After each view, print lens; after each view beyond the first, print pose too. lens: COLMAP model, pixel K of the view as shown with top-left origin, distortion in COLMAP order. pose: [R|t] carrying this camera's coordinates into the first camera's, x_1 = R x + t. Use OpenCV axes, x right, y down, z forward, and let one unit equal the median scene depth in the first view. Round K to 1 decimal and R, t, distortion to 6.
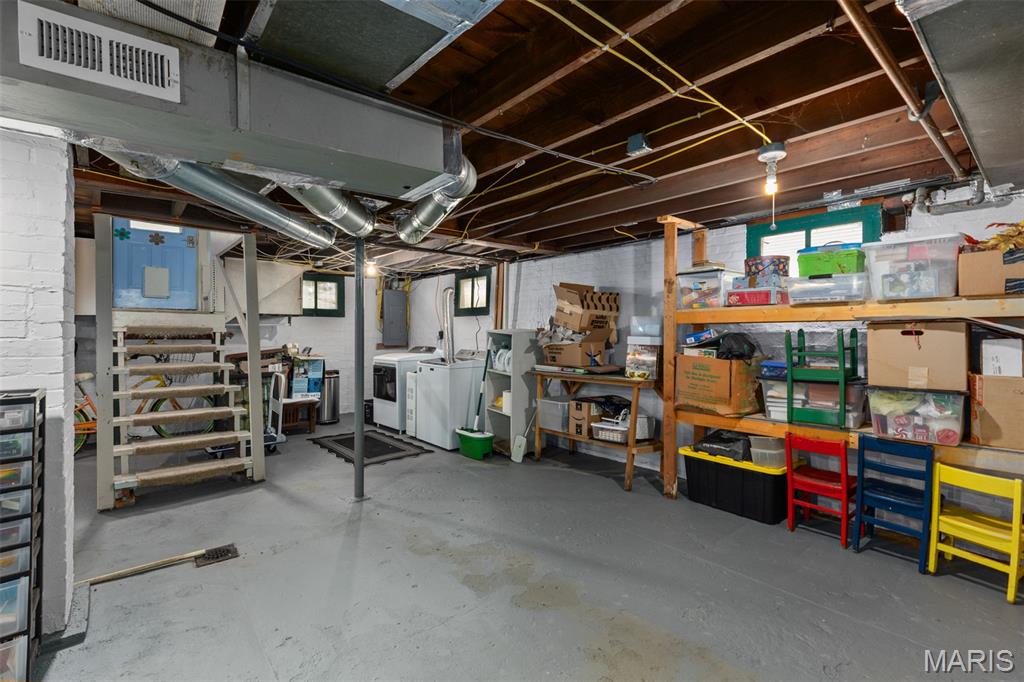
lens RADIAL K [[462.1, 0, 509.9], [0, 462.1, 328.2], [0, 0, 1]] dist [-0.001603, -0.000157]
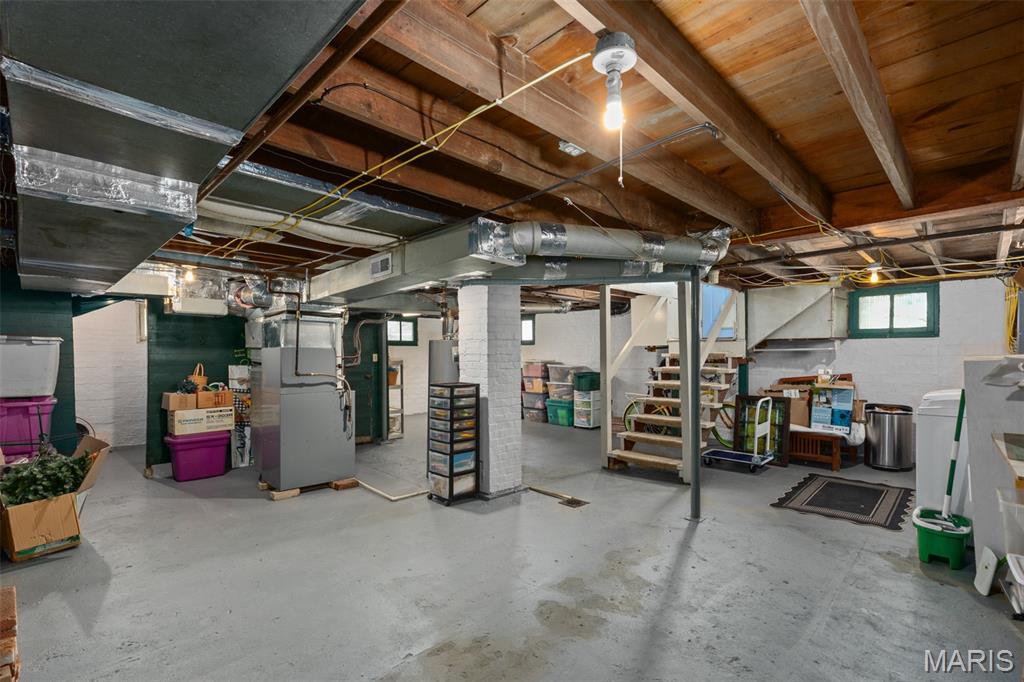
lens RADIAL K [[469.4, 0, 508.7], [0, 469.4, 362.5], [0, 0, 1]] dist [0.000000, 0.000065]
pose [[0.087253, 0.019237, -0.996000, 0.687611], [0.010265, 0.999743, 0.020209, -0.010650], [0.996133, -0.011987, 0.087033, 0.493813]]
